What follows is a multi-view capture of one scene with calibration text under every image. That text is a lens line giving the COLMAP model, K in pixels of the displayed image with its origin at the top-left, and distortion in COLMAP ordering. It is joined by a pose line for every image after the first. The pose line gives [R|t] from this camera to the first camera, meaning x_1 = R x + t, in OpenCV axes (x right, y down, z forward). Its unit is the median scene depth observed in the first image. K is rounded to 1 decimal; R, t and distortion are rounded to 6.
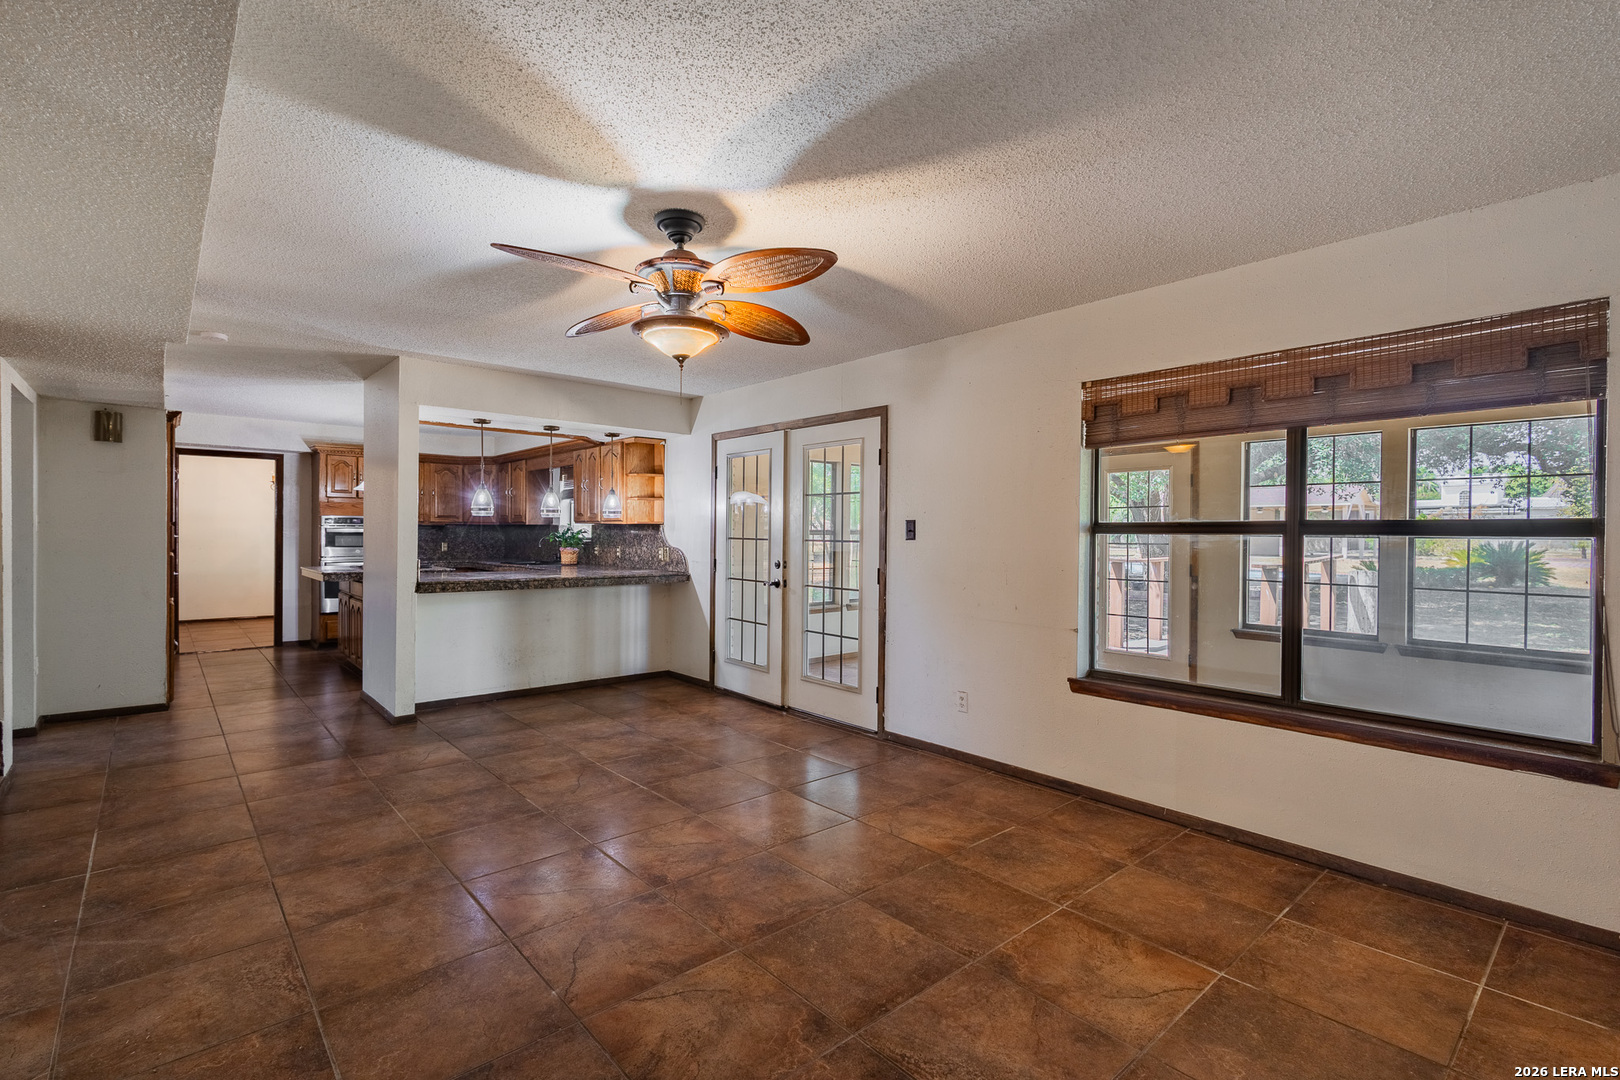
lens RADIAL K [[741.9, 0, 810.0], [0, 741.9, 540.0], [0, 0, 1]] dist [0.007948, -0.000611]
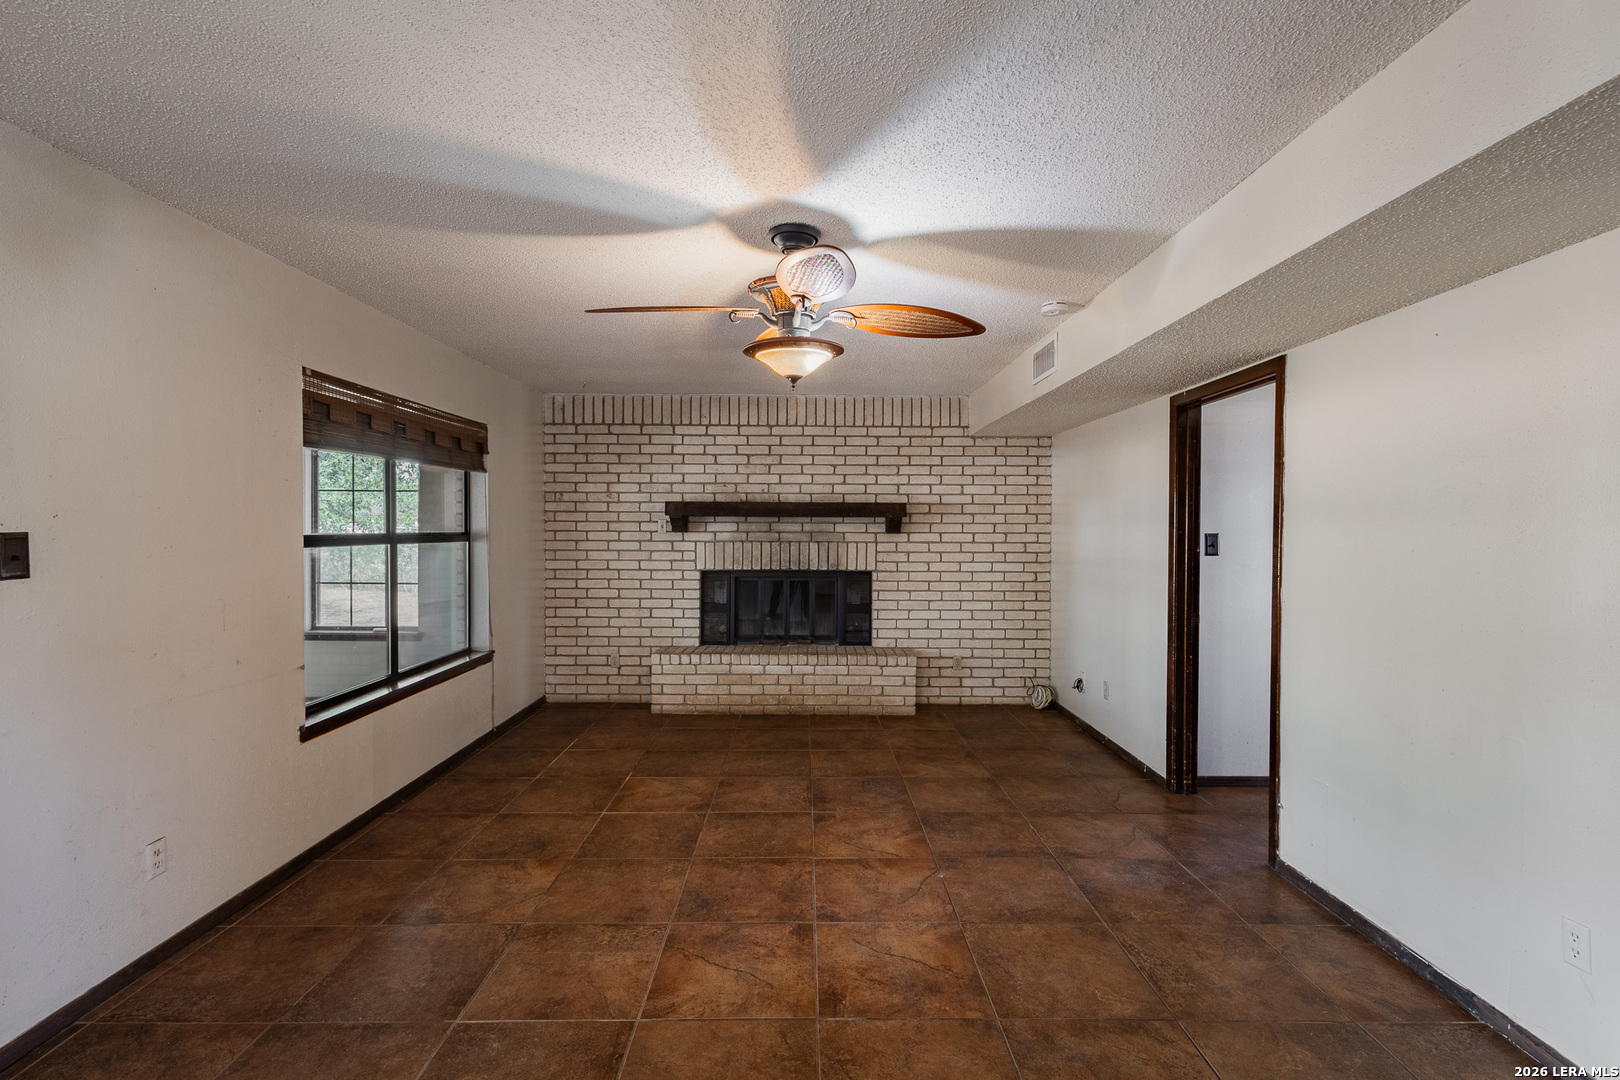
lens RADIAL K [[741.9, 0, 810.0], [0, 741.9, 540.0], [0, 0, 1]] dist [0.007948, -0.000611]
pose [[-0.755748, -0.020974, 0.654527, -0.858516], [-0.002851, 0.999583, 0.028739, -0.063457], [-0.654857, 0.019853, -0.755492, 1.783564]]
